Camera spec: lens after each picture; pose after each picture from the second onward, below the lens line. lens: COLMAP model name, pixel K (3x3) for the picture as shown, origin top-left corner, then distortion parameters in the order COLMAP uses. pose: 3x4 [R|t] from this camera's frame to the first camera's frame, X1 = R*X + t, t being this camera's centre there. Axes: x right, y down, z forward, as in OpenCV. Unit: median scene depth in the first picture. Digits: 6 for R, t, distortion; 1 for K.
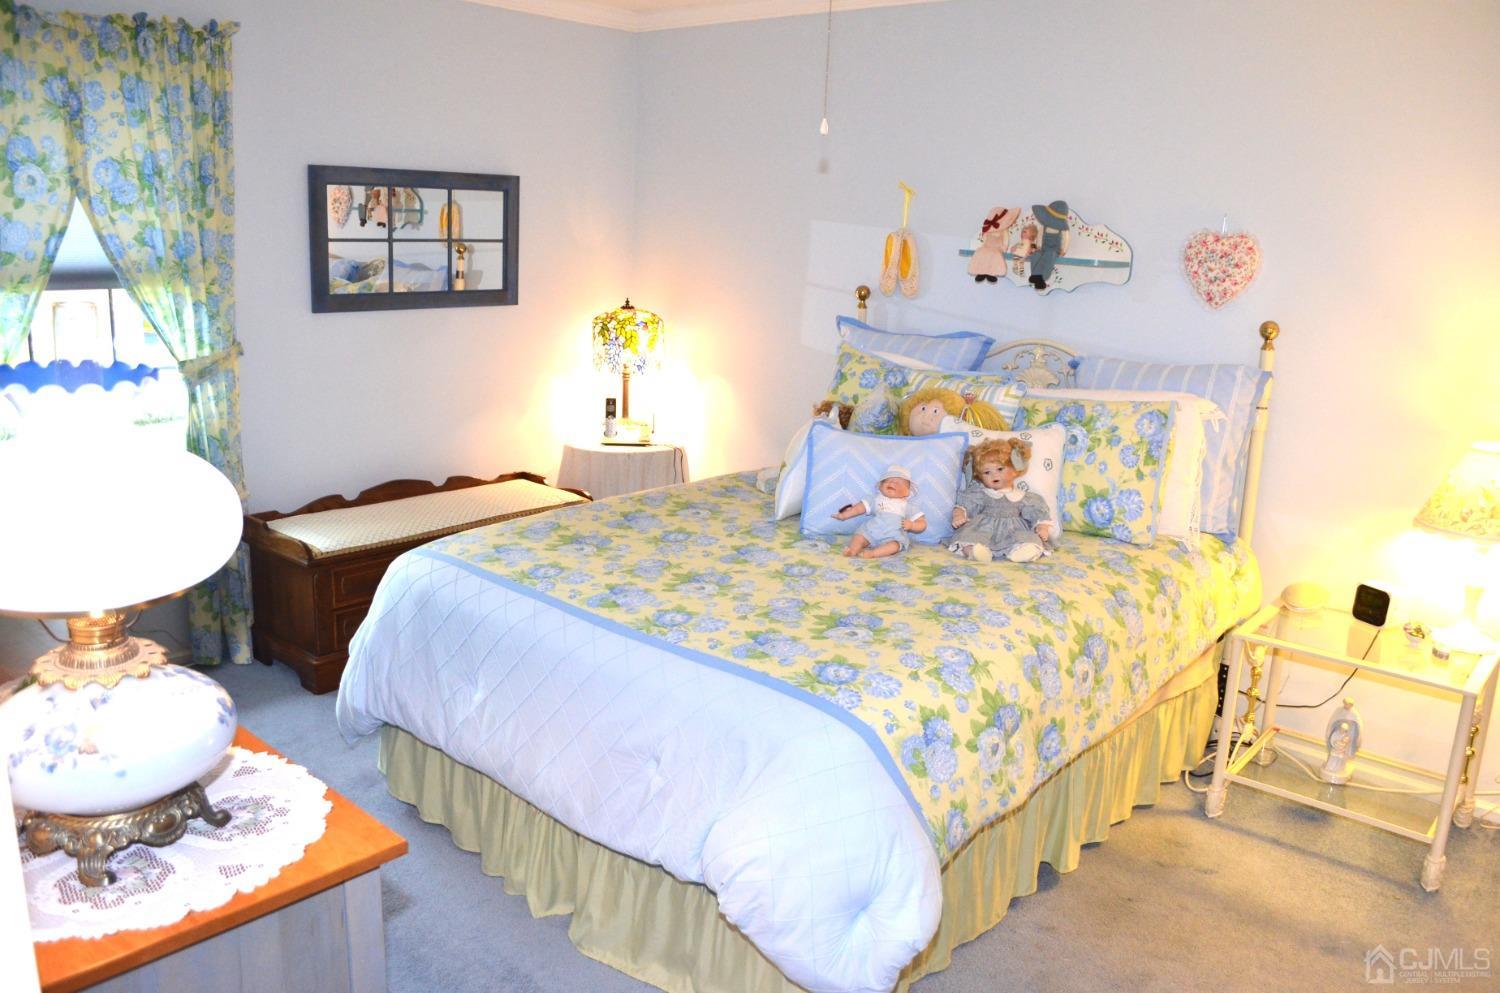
lens RADIAL K [[1180.6, 0, 748.5], [0, 1180.6, 498.8], [0, 0, 1]] dist [-0.080359, 0.011406]
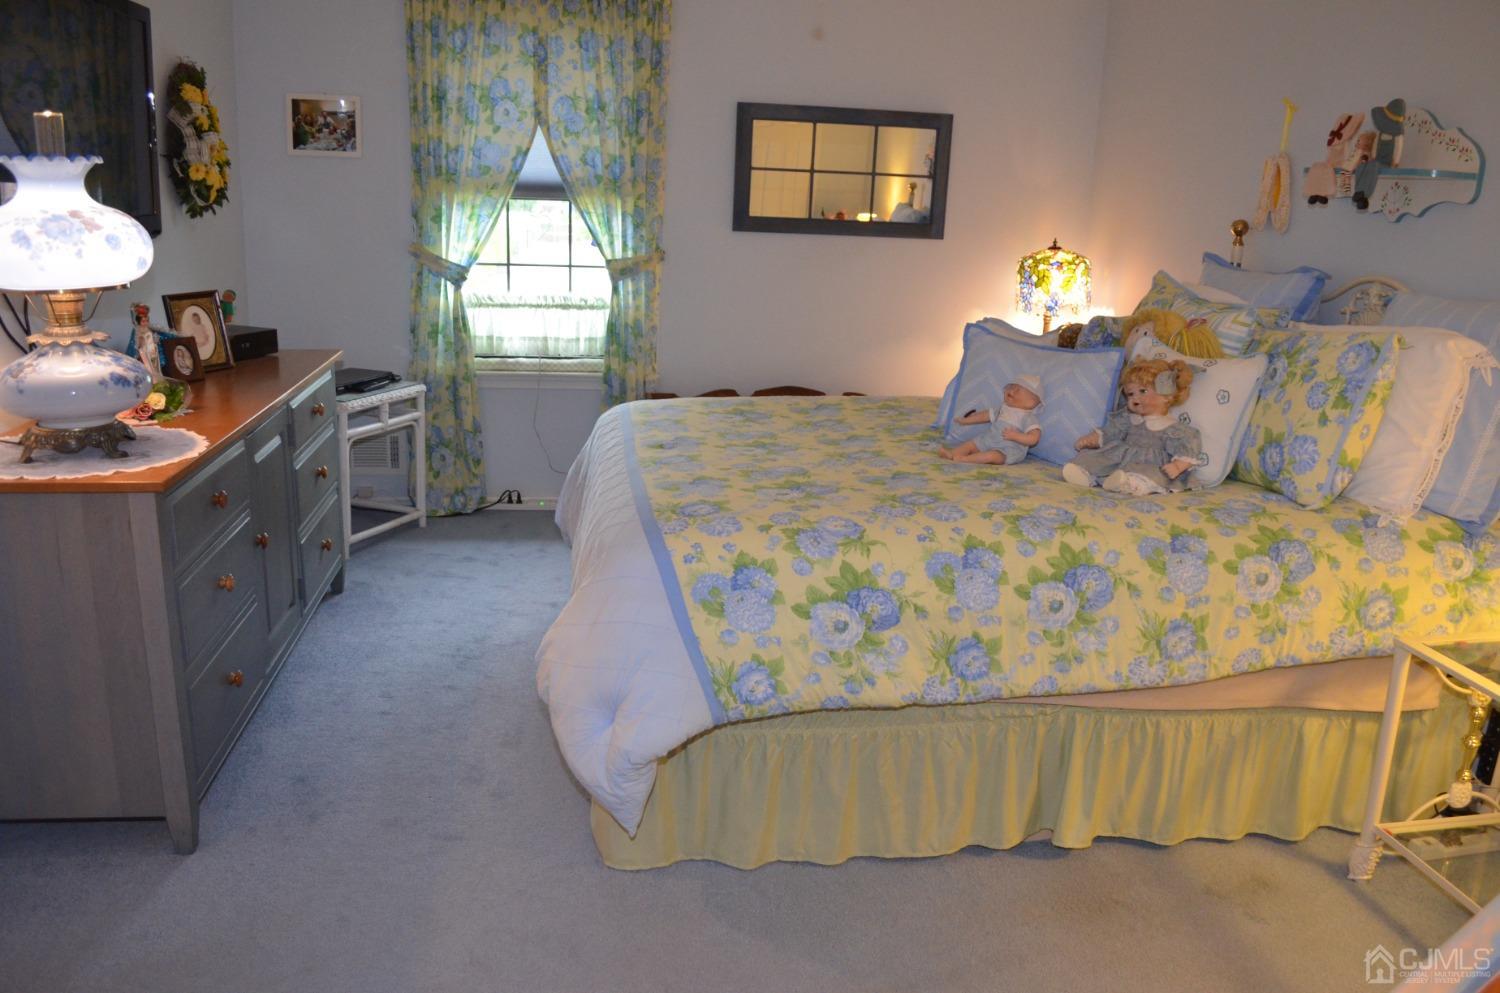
lens RADIAL K [[1180.6, 0, 751.3], [0, 1180.6, 494.4], [0, 0, 1]] dist [-0.080359, 0.011406]
pose [[0.763491, 0.153072, -0.627416, 0.477513], [-0.161026, 0.985942, 0.044593, 0.050627], [0.625422, 0.066984, 0.777407, 0.136286]]
